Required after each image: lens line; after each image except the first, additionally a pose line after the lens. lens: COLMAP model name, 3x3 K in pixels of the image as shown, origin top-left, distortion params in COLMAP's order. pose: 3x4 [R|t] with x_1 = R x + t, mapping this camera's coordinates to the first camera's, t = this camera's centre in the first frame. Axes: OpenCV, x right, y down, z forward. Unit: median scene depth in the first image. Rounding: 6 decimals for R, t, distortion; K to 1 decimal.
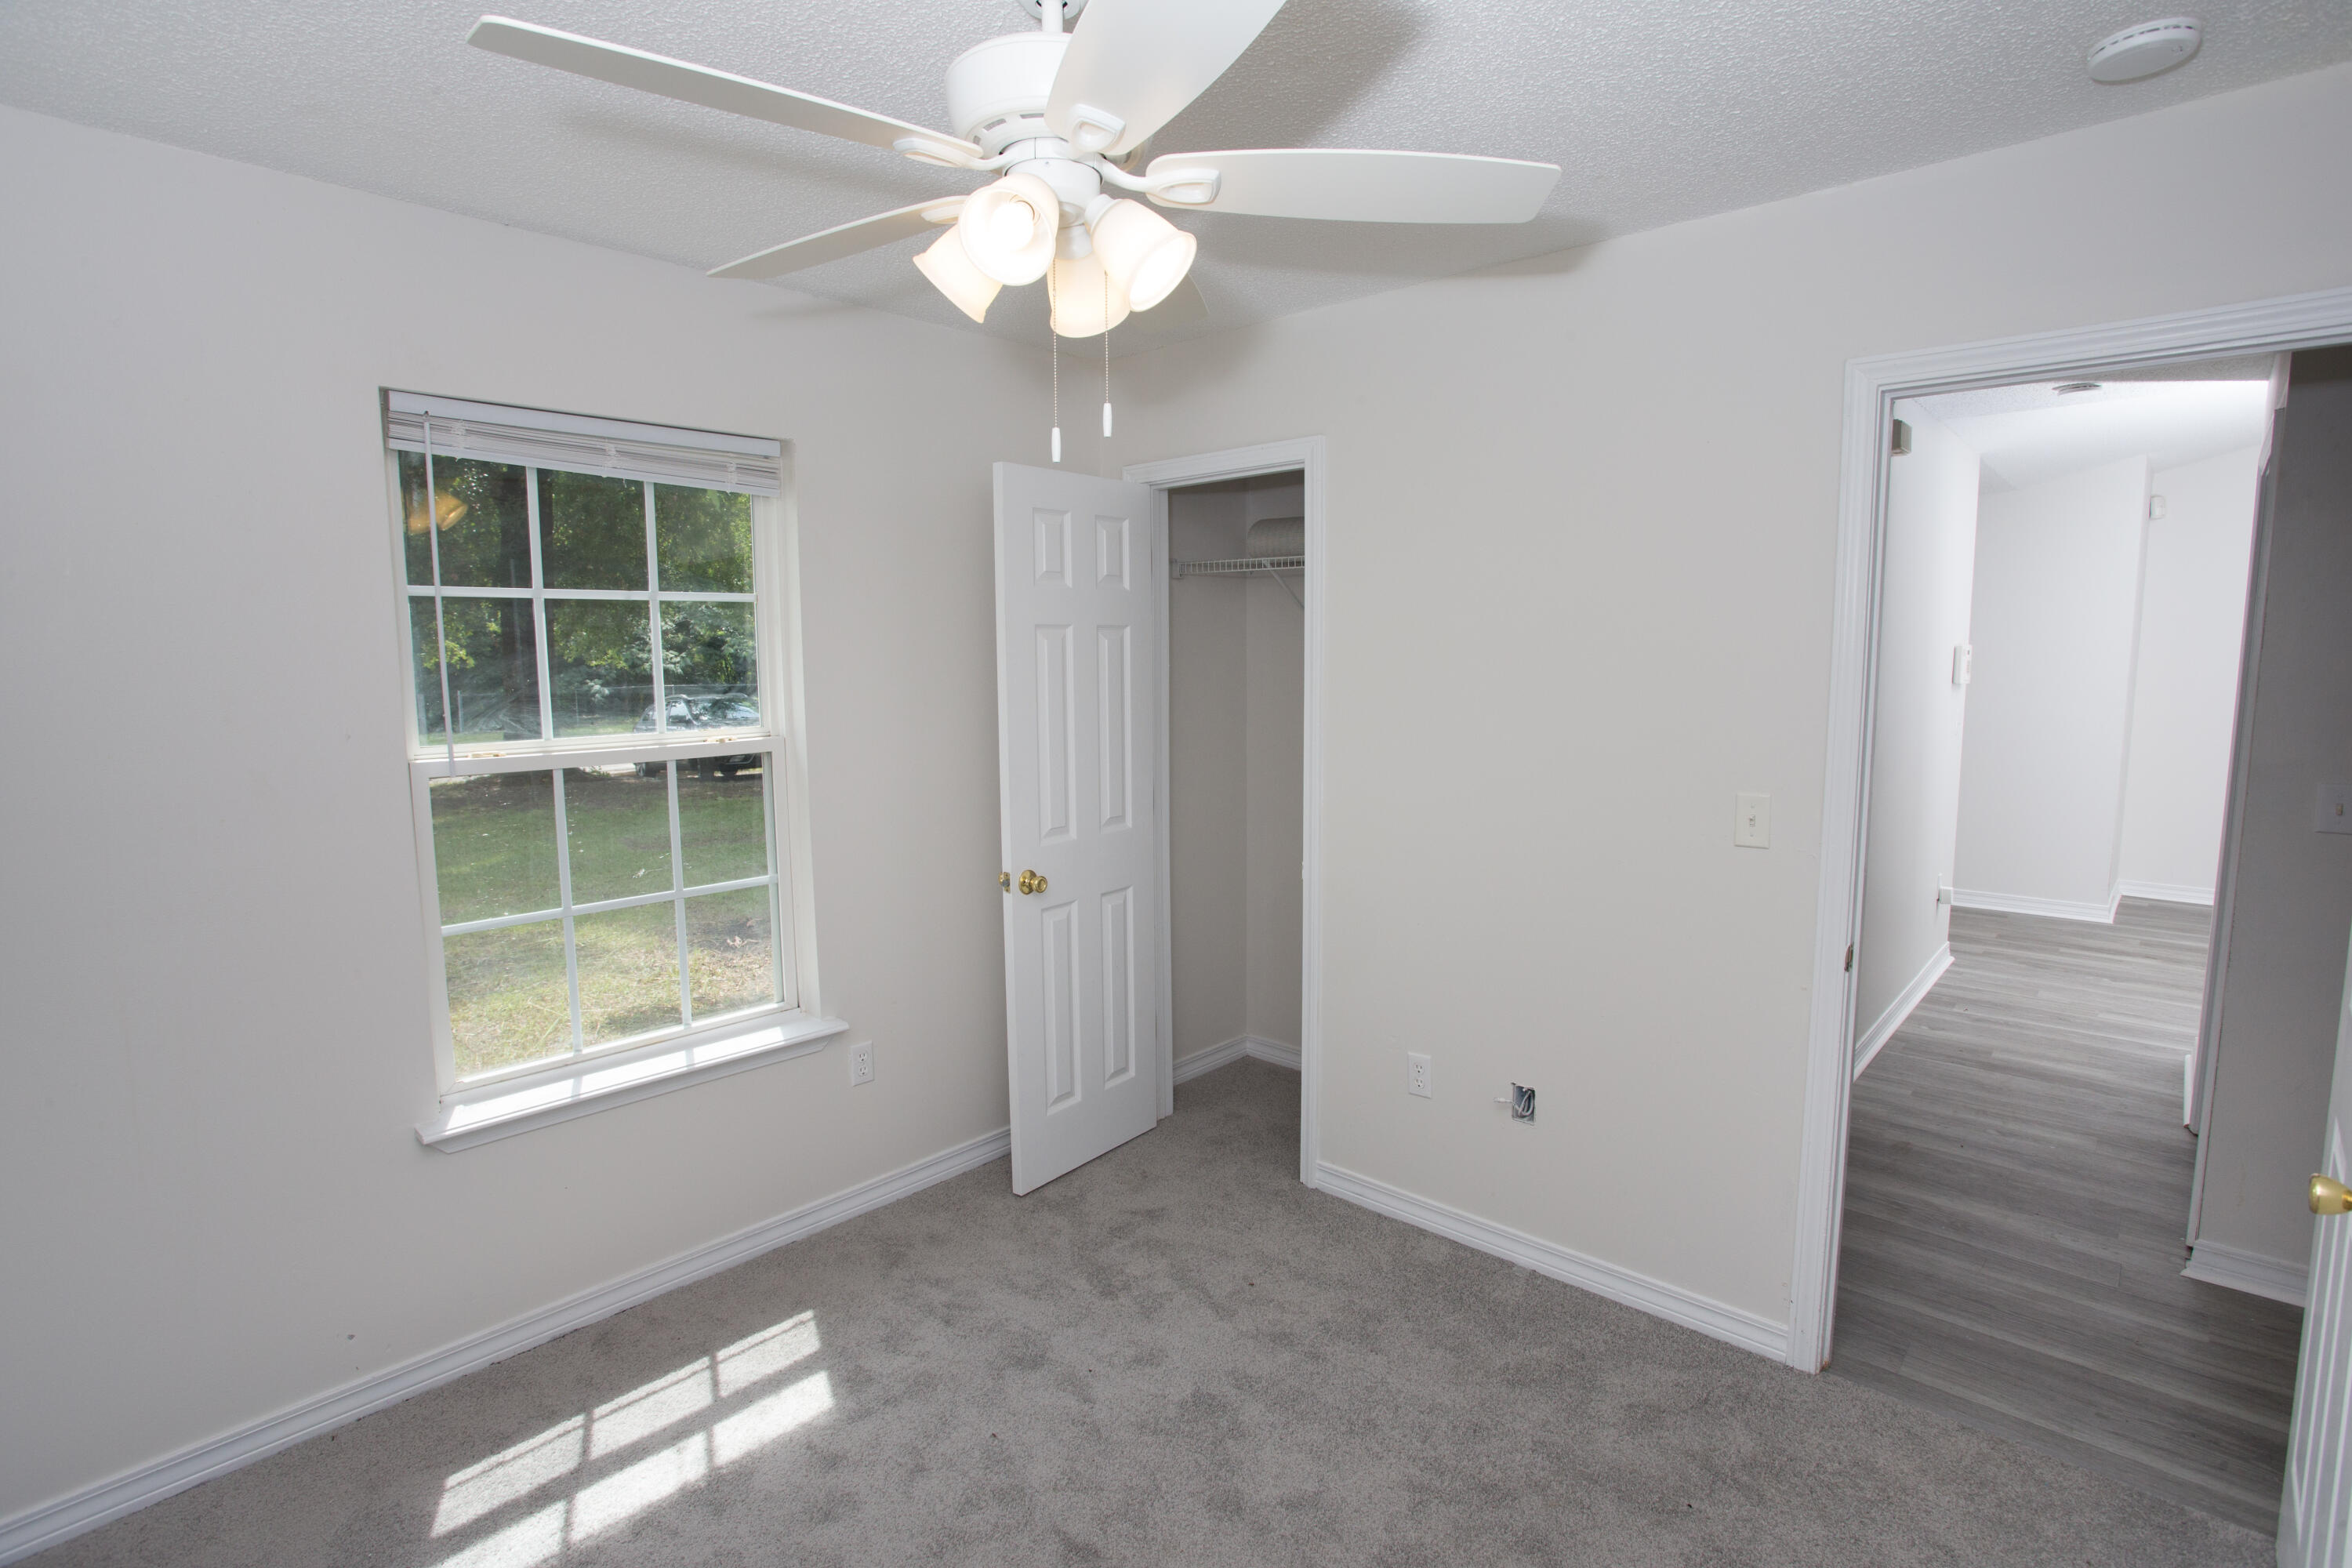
lens RADIAL K [[1169.2, 0, 1176.0], [0, 1169.2, 784.0], [0, 0, 1]] dist [-0.068044, 0.033528]
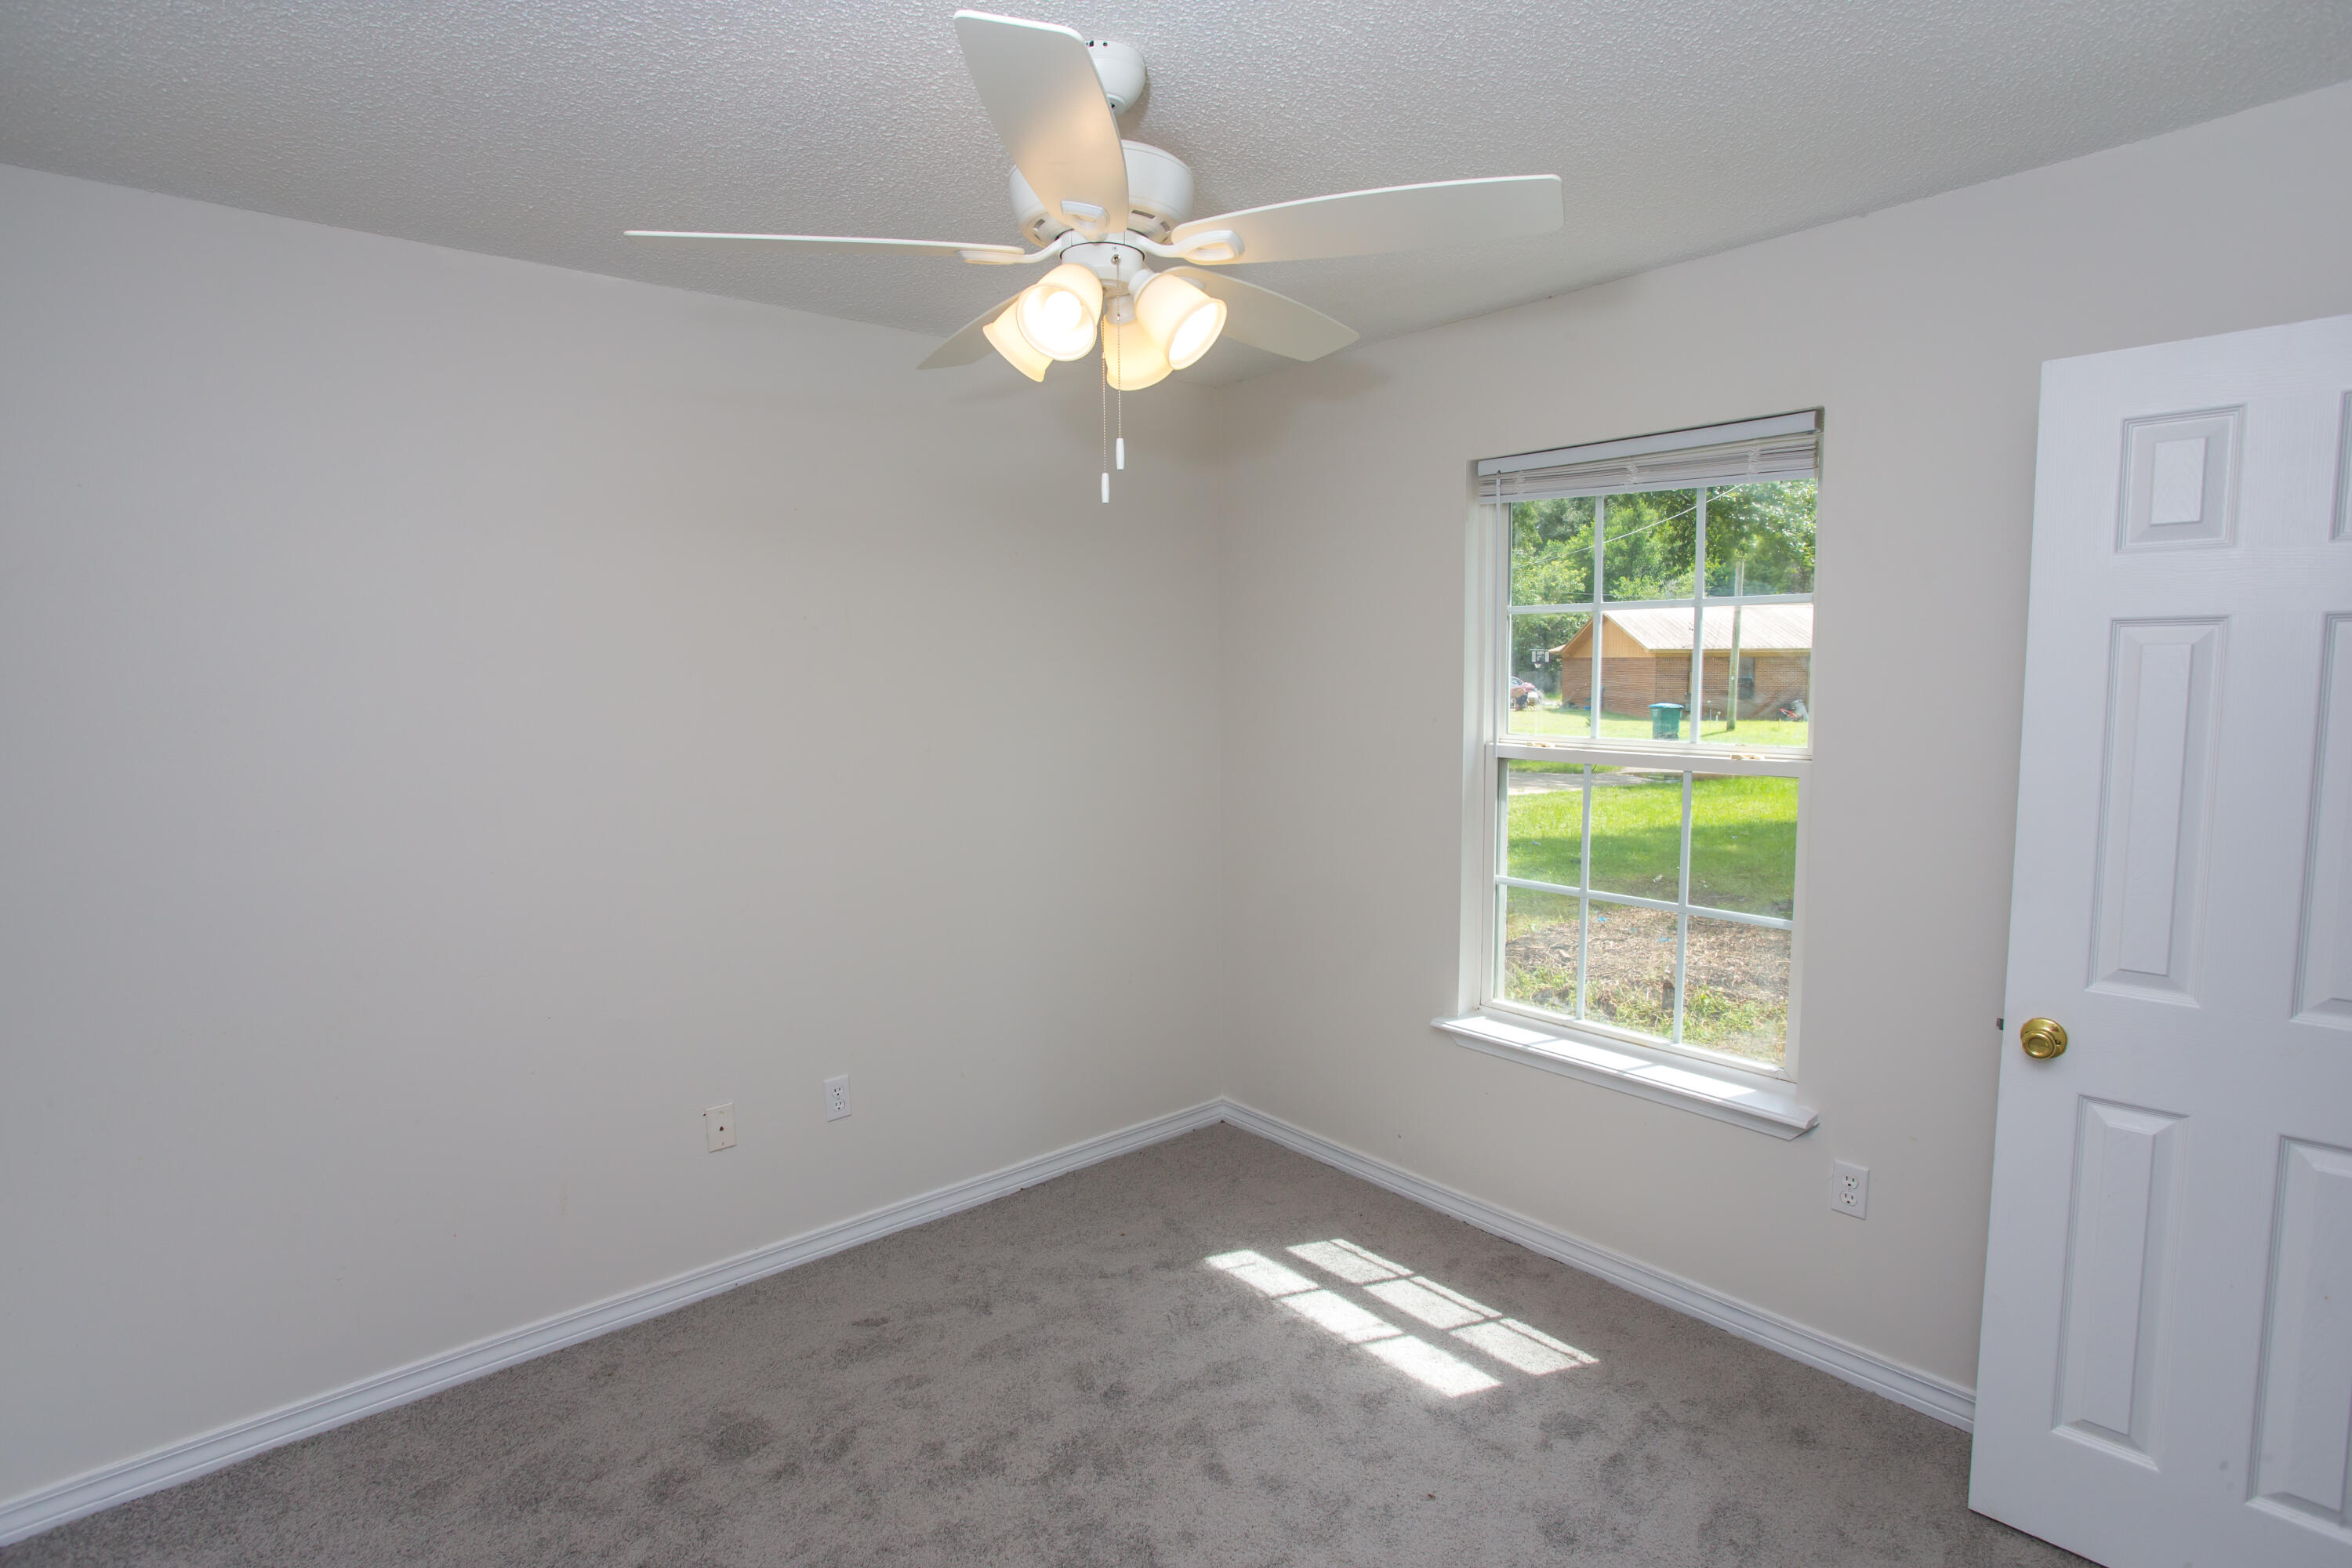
lens RADIAL K [[1201.4, 0, 1176.0], [0, 1201.4, 784.0], [0, 0, 1]] dist [-0.073737, 0.034467]
pose [[-0.150764, 0.105565, -0.982917, 0.676081], [-0.106083, 0.986813, 0.122254, -0.095300], [0.982861, 0.122702, -0.137577, 0.788897]]
